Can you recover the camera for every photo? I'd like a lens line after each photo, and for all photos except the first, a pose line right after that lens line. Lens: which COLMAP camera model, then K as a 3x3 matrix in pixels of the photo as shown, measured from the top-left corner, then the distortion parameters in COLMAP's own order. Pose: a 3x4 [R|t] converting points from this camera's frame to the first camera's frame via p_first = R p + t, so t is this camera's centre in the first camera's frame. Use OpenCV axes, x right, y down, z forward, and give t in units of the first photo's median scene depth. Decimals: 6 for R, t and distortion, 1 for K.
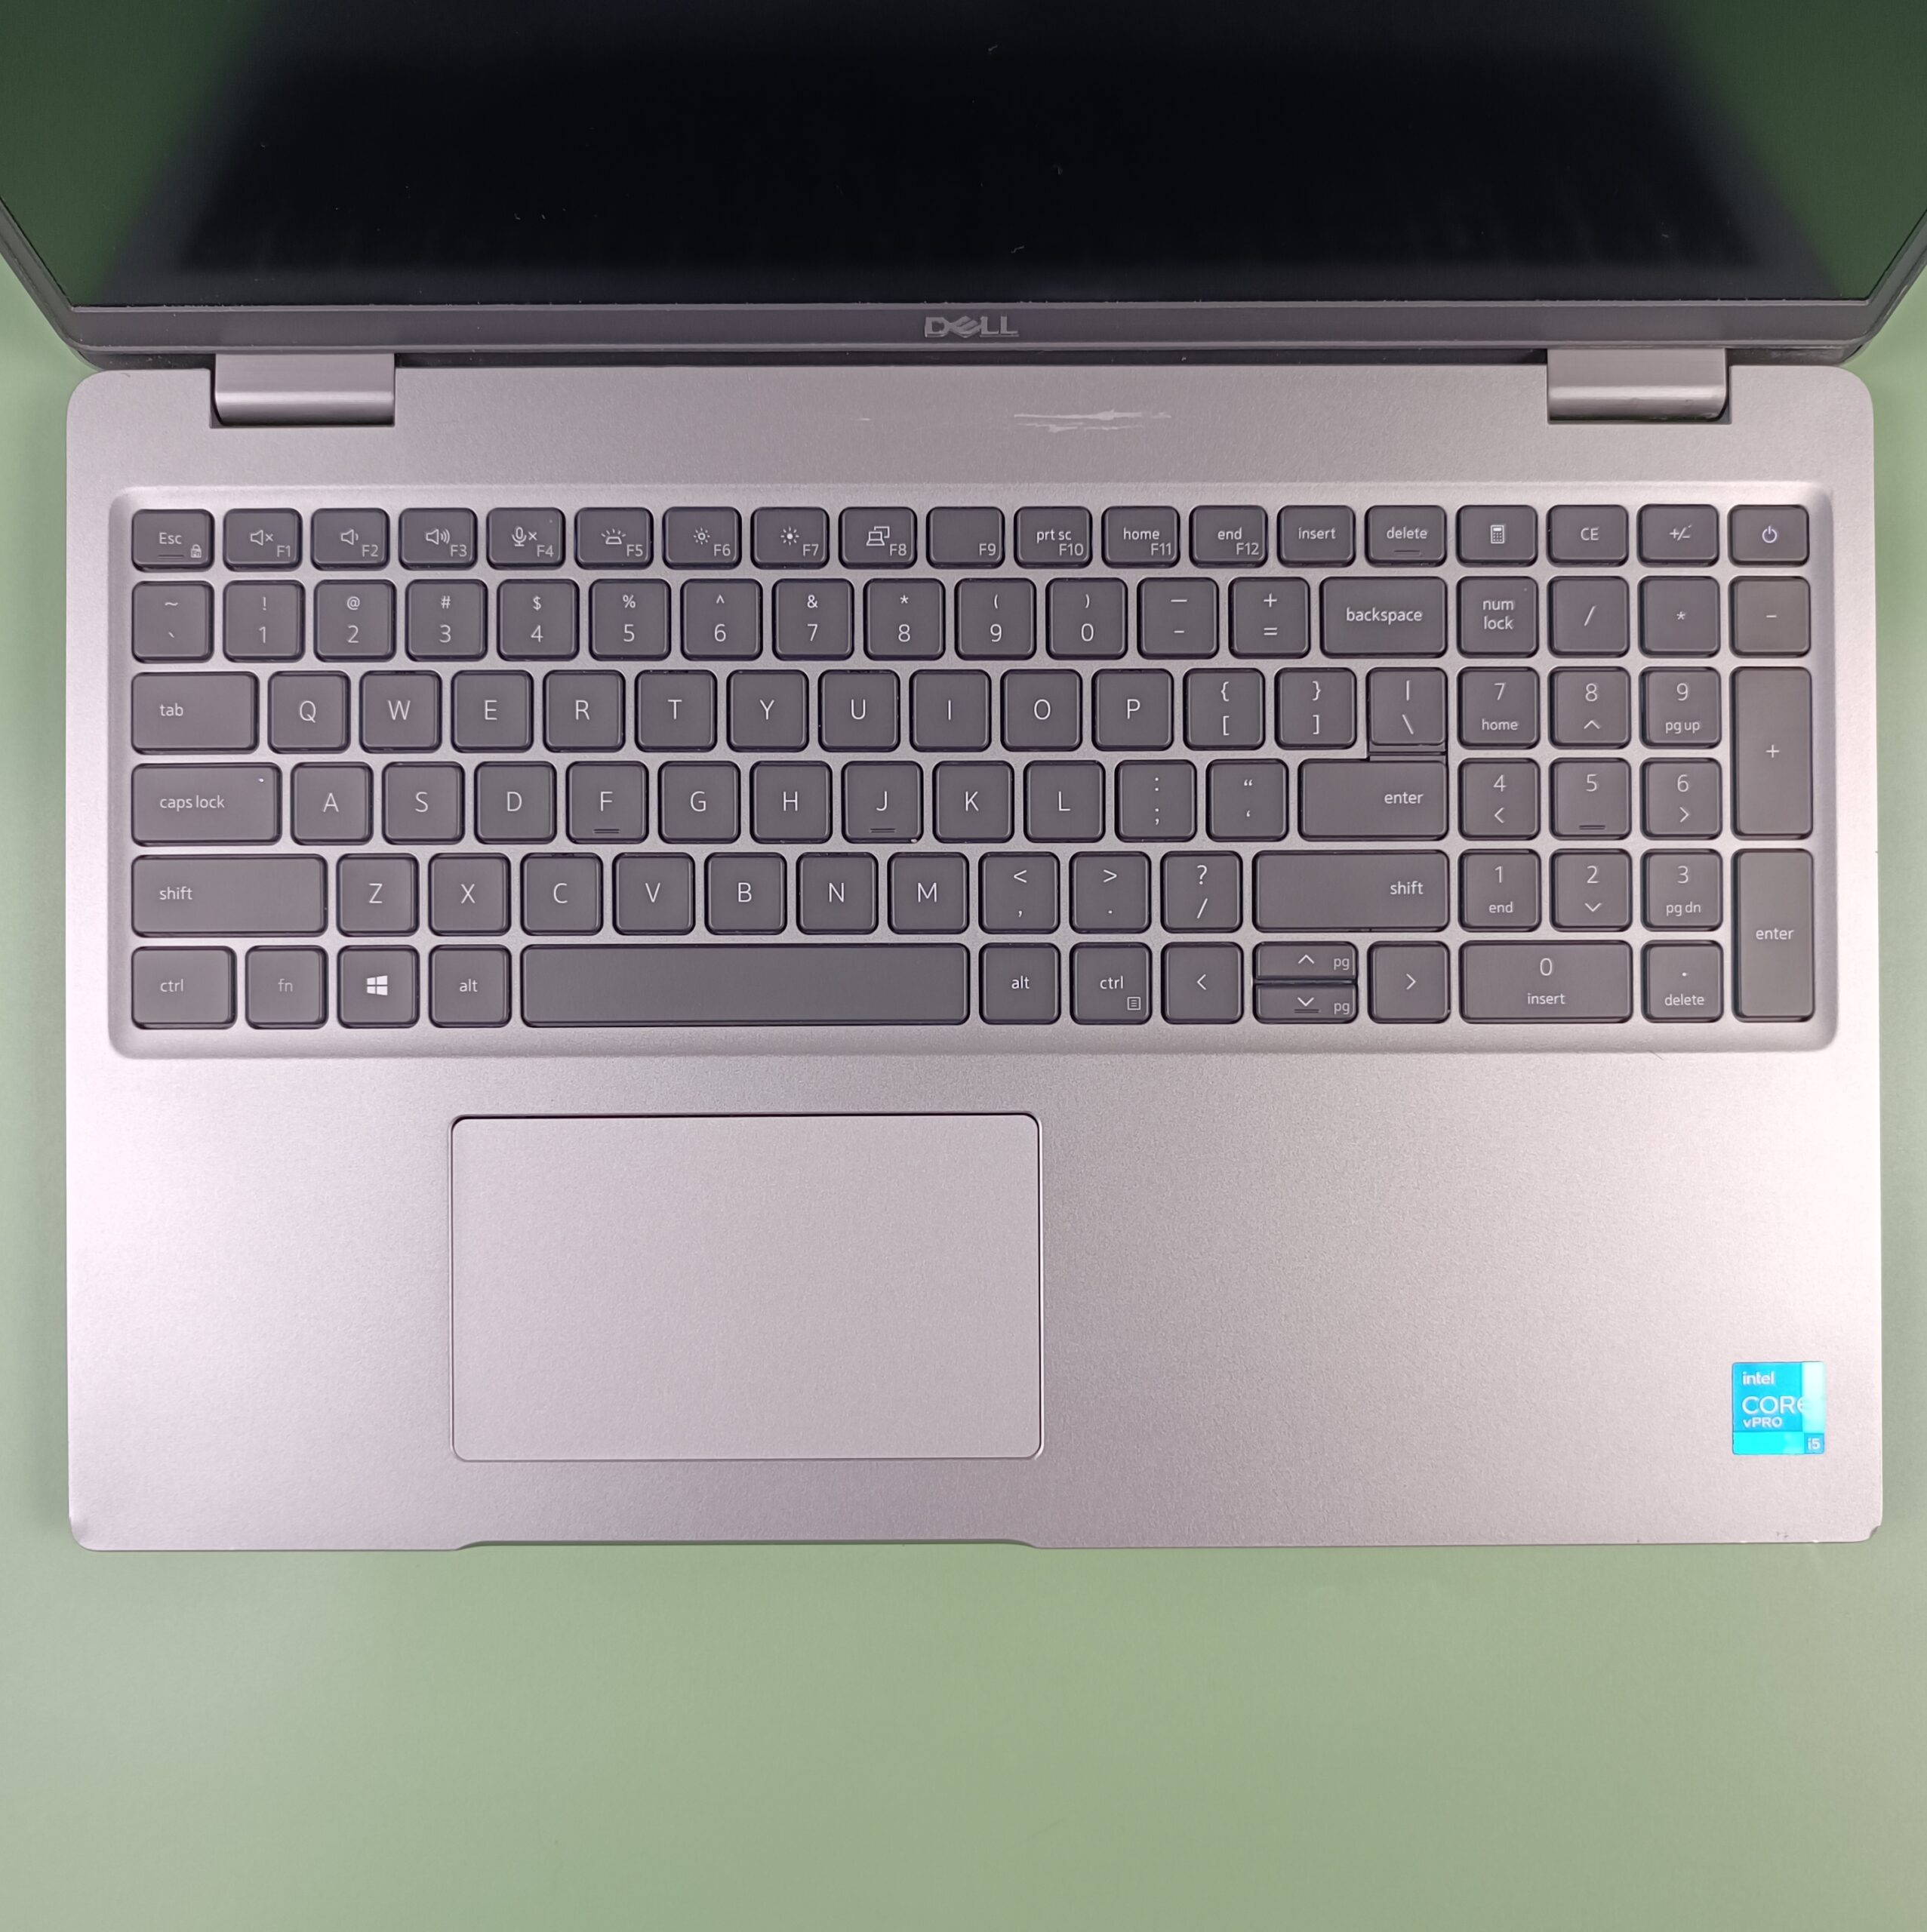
lens RADIAL K [[1885.0, 0, 946.0], [0, 1885.0, 975.9], [0, 0, 1]] dist [-0.002795, 0.000000]
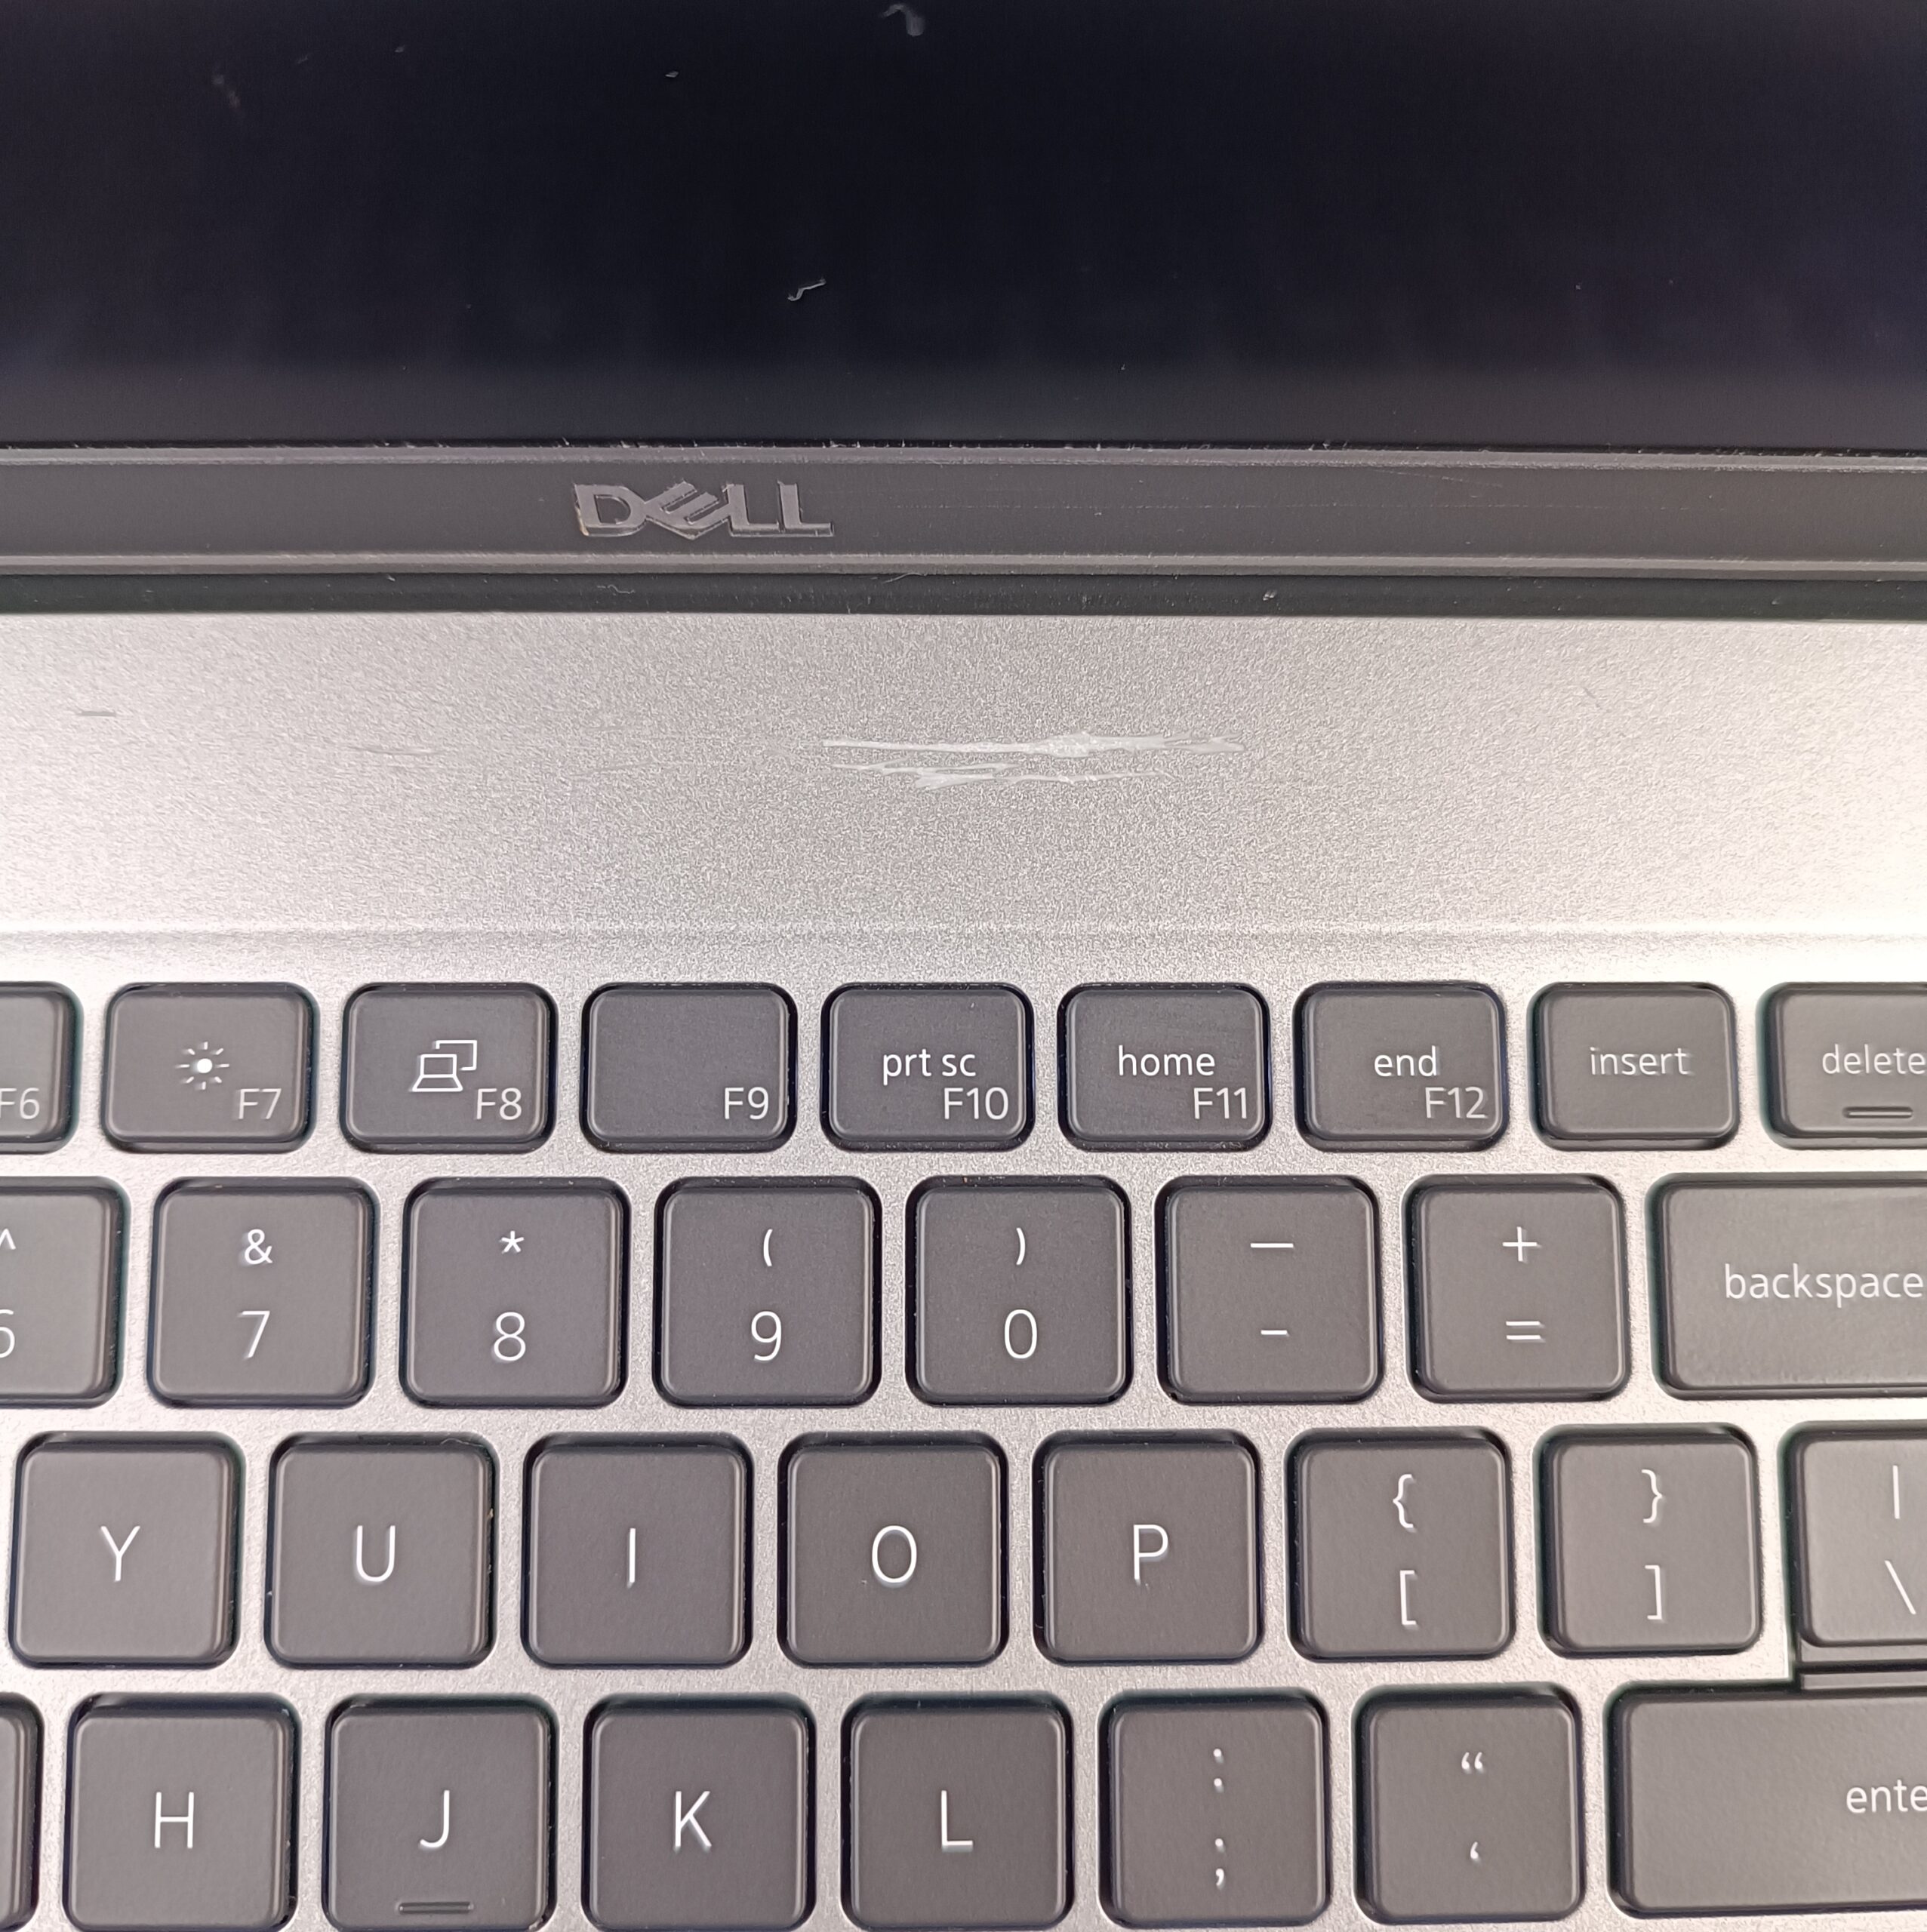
lens RADIAL K [[1885.0, 0, 969.3], [0, 1885.0, 970.6], [0, 0, 1]] dist [-0.002795, 0.000000]
pose [[0.999631, 0.003836, 0.026875, 0.055170], [-0.000833, 0.993834, -0.110879, -0.211273], [-0.027134, 0.110816, 0.993470, 0.632953]]
